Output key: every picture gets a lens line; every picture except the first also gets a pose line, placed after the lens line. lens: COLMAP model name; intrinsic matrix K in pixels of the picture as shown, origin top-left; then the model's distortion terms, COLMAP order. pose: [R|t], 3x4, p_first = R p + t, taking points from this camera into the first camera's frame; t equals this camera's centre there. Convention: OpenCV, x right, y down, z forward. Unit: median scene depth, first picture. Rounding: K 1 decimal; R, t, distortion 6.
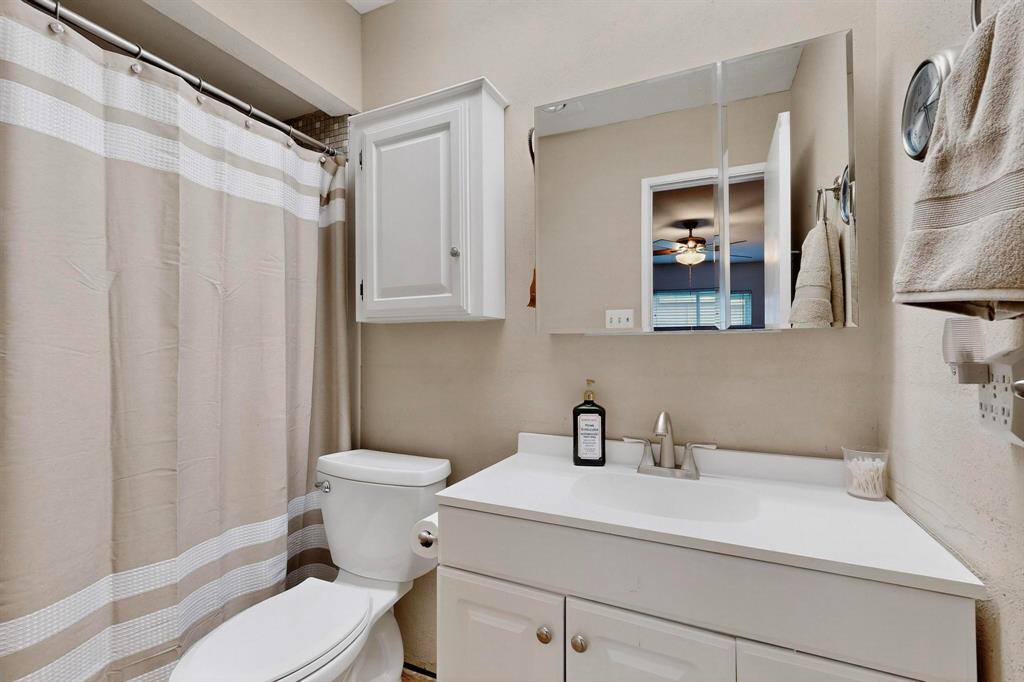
lens RADIAL K [[454.7, 0, 507.5], [0, 454.7, 342.6], [0, 0, 1]] dist [-0.000258, -0.000221]
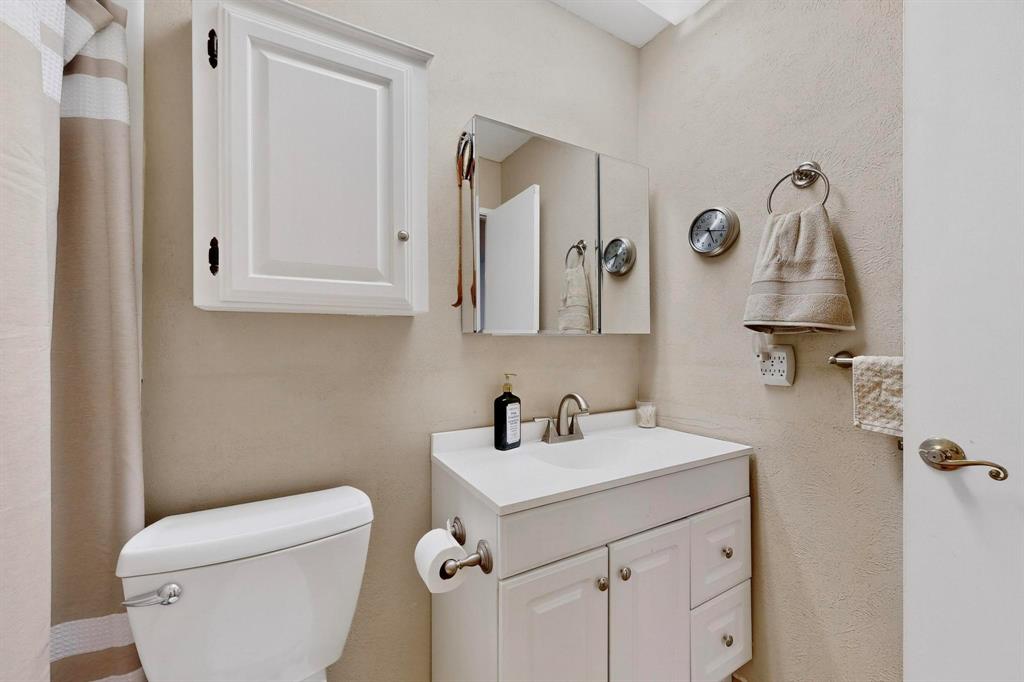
lens RADIAL K [[413.0, 0, 501.9], [0, 413.0, 341.0], [0, 0, 1]] dist [-0.001264, -0.000567]
pose [[0.559093, 0.004266, 0.829094, -0.537815], [-0.004870, 0.999986, -0.001862, 0.000078], [-0.829090, -0.002997, 0.559107, 0.334043]]
